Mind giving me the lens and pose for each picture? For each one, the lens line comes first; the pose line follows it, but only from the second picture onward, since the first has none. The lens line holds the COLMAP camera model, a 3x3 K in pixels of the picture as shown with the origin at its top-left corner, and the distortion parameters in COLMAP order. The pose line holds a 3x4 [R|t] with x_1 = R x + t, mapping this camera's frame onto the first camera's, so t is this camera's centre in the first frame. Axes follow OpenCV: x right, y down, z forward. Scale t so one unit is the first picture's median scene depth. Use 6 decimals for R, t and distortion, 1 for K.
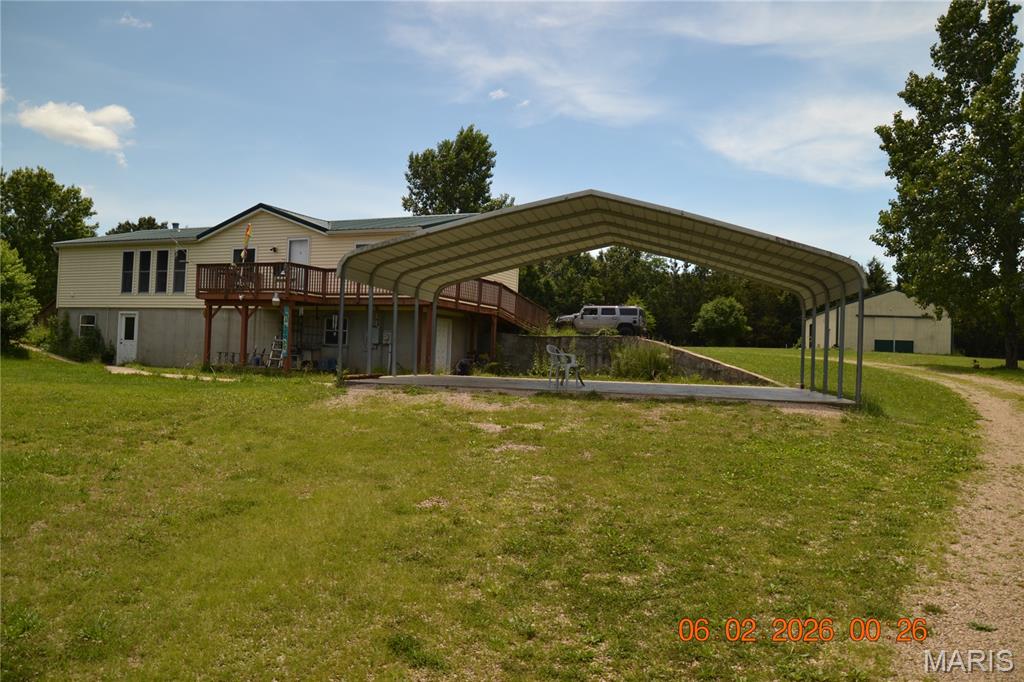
lens RADIAL K [[831.4, 0, 514.6], [0, 831.4, 339.8], [0, 0, 1]] dist [-0.093815, 0.055686]
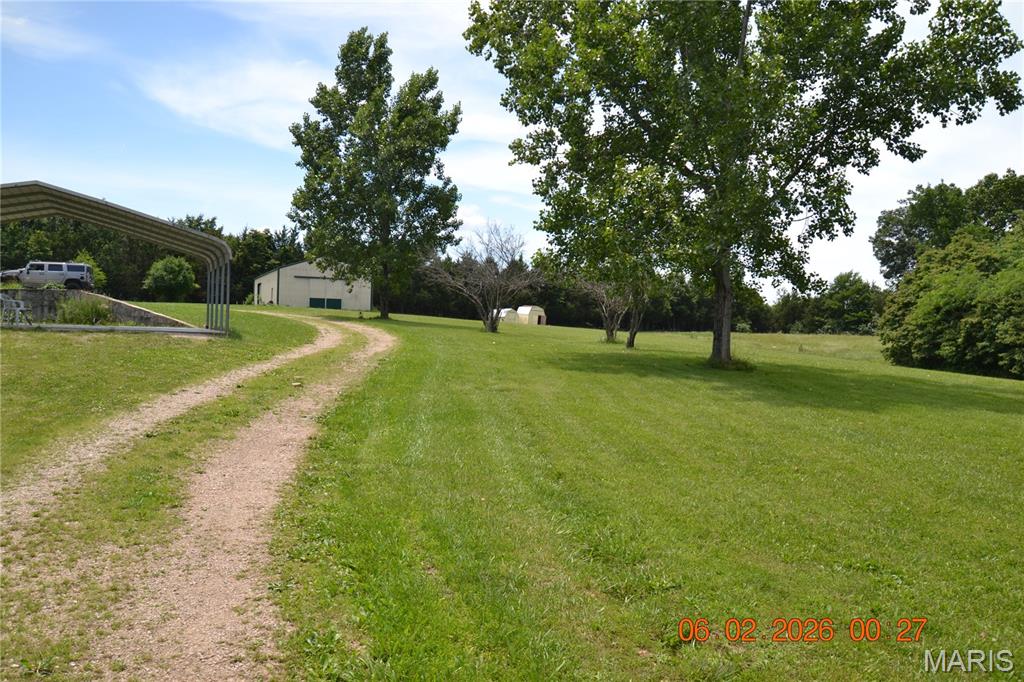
lens RADIAL K [[831.4, 0, 493.9], [0, 831.4, 342.5], [0, 0, 1]] dist [-0.093815, 0.055686]
pose [[0.823681, -0.017311, 0.566789, -0.020352], [-0.012454, 0.998741, 0.048602, 0.005510], [-0.566916, -0.047091, 0.822428, -0.231914]]
